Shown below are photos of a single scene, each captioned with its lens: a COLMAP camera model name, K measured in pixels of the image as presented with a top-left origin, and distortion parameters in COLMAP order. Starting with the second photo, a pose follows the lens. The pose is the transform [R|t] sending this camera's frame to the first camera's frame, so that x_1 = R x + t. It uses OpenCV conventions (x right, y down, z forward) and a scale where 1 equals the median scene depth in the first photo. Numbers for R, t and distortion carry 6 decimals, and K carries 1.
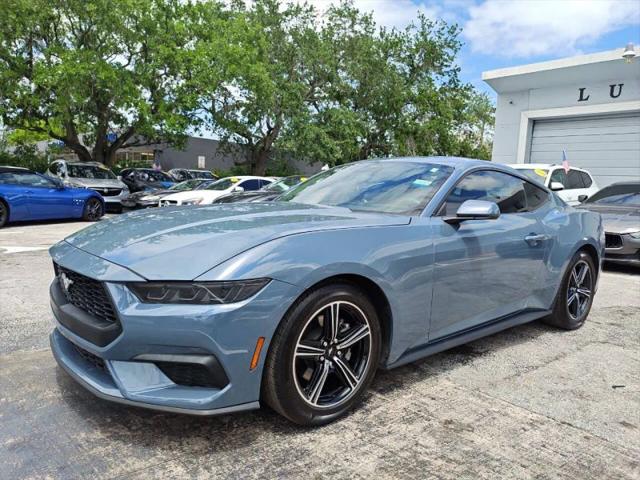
lens RADIAL K [[466.7, 0, 317.2], [0, 466.7, 240.2], [0, 0, 1]] dist [0.031091, -0.039584]
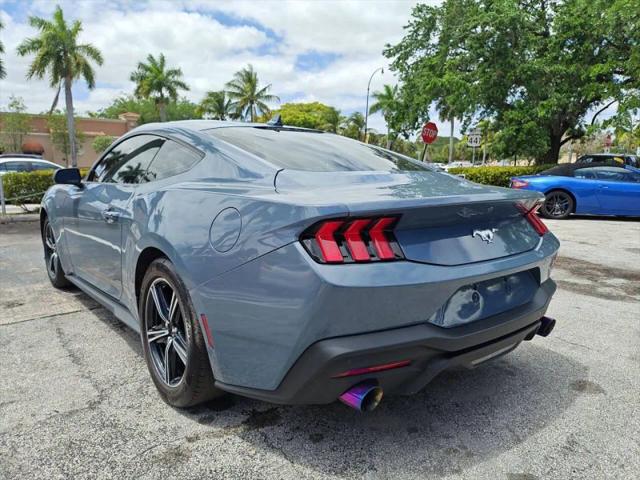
lens RADIAL K [[467.1, 0, 322.5], [0, 467.1, 250.2], [0, 0, 1]] dist [0.030635, -0.047590]
pose [[-0.007175, 0.131614, -0.991275, 1.073286], [-0.117917, 0.984273, 0.131538, -0.079184], [0.992997, 0.117832, 0.008457, 1.154356]]
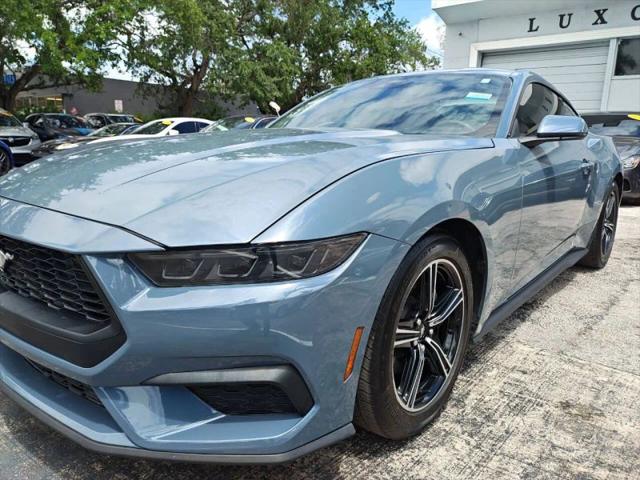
lens RADIAL K [[467.1, 0, 321.0], [0, 467.1, 237.7], [0, 0, 1]] dist [0.030635, -0.047590]
pose [[0.986686, -0.059321, 0.151431, -0.122531], [0.042856, 0.993033, 0.109768, 0.009249], [-0.156887, -0.101817, 0.982354, 0.196233]]
